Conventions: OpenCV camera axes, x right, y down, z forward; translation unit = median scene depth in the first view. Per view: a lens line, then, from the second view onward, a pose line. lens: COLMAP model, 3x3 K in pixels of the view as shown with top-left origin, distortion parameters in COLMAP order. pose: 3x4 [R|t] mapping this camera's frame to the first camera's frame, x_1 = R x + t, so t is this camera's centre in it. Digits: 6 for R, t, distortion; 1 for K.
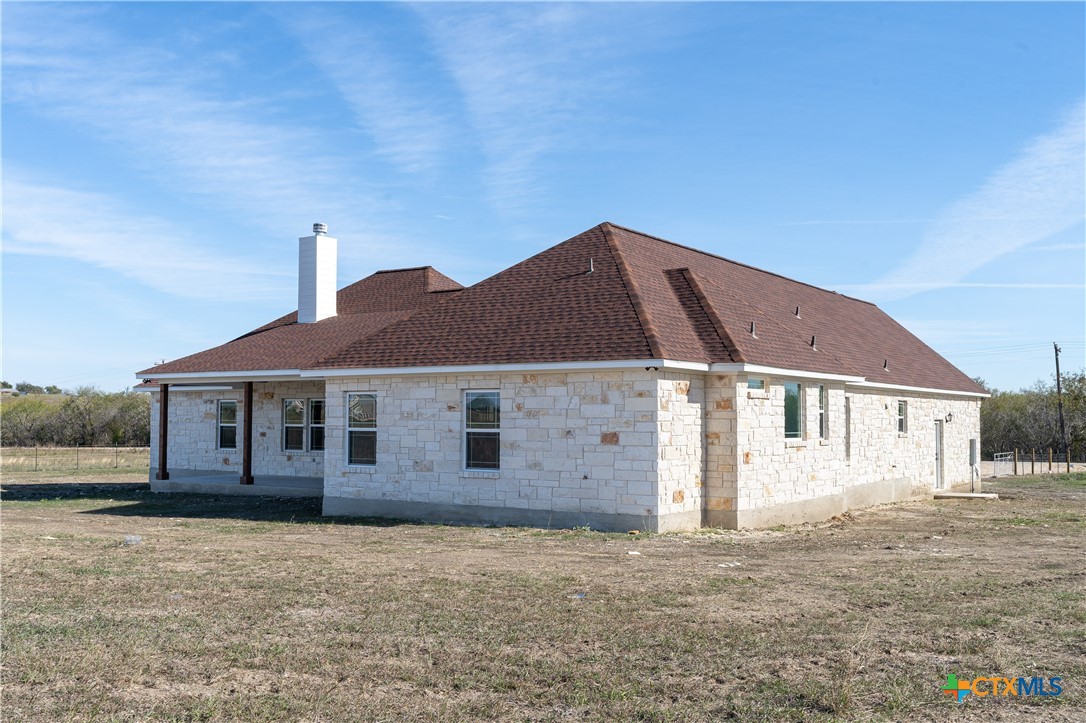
lens RADIAL K [[1045.5, 0, 542.7], [0, 1045.5, 355.3], [0, 0, 1]] dist [0.006100, 0.000000]
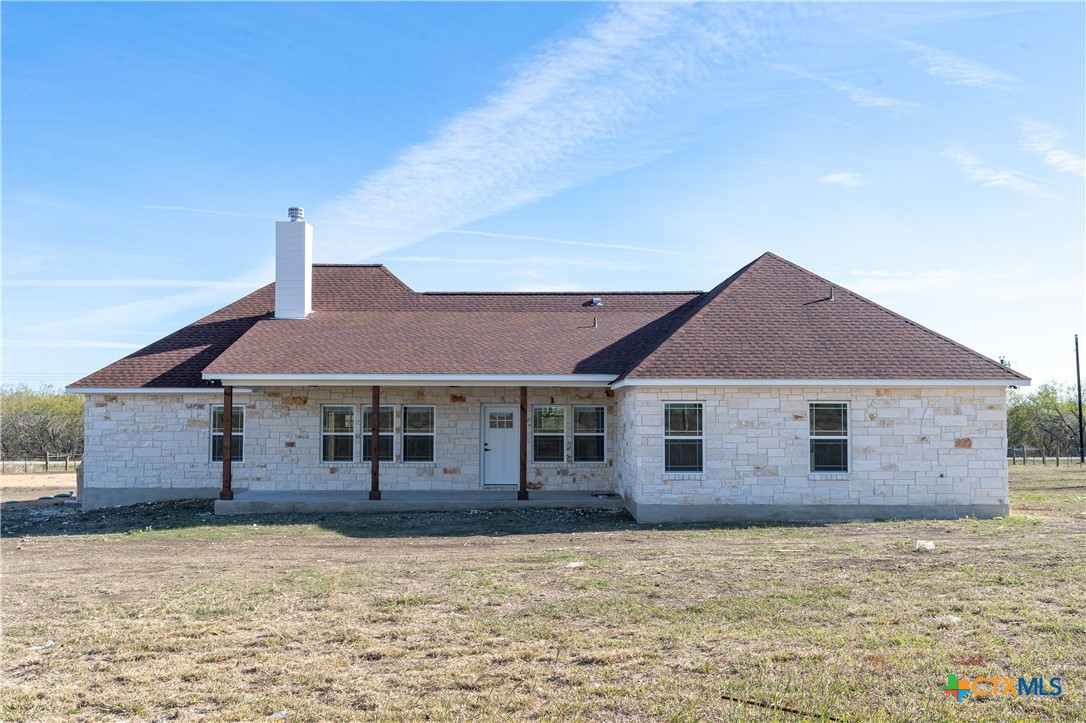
lens RADIAL K [[1045.5, 0, 547.7], [0, 1045.5, 361.7], [0, 0, 1]] dist [0.006100, 0.000000]
pose [[0.824570, 0.032070, 0.564850, -0.870150], [-0.033245, 0.999413, -0.008211, 0.009076], [-0.564782, -0.012008, 0.825153, 0.227650]]
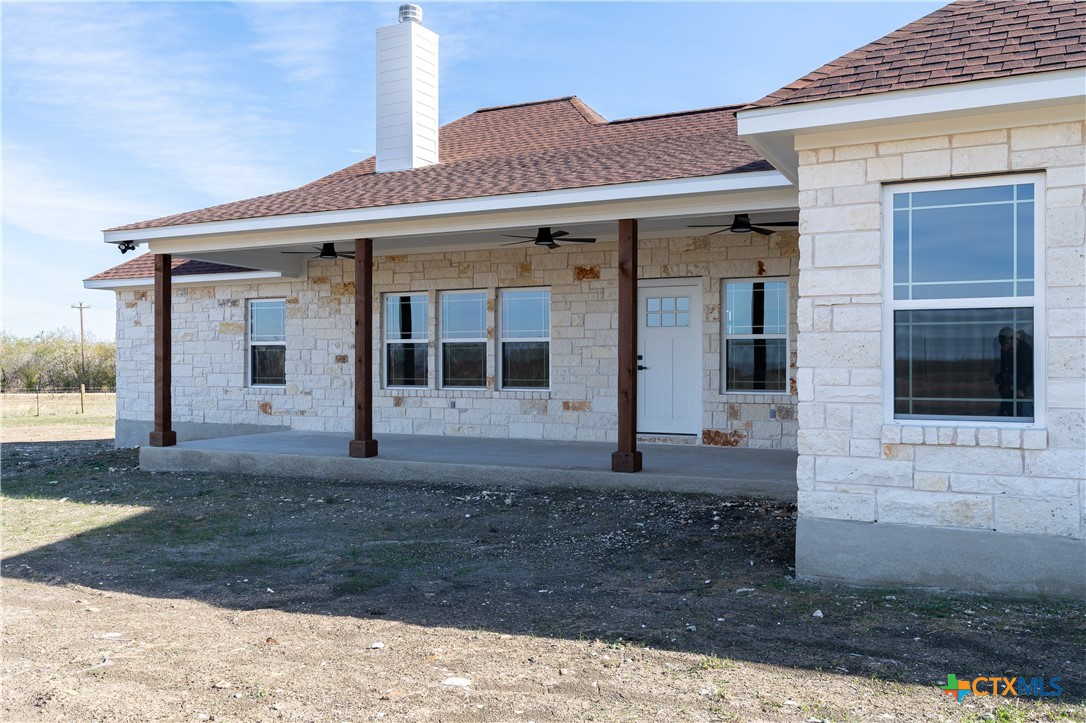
lens RADIAL K [[923.0, 0, 546.5], [0, 923.0, 364.1], [0, 0, 1]] dist [0.009895, -0.008128]
pose [[0.992138, -0.001628, 0.125137, -0.327627], [-0.005556, 0.998357, 0.057038, 0.074164], [-0.125024, -0.057285, 0.990499, 0.749441]]
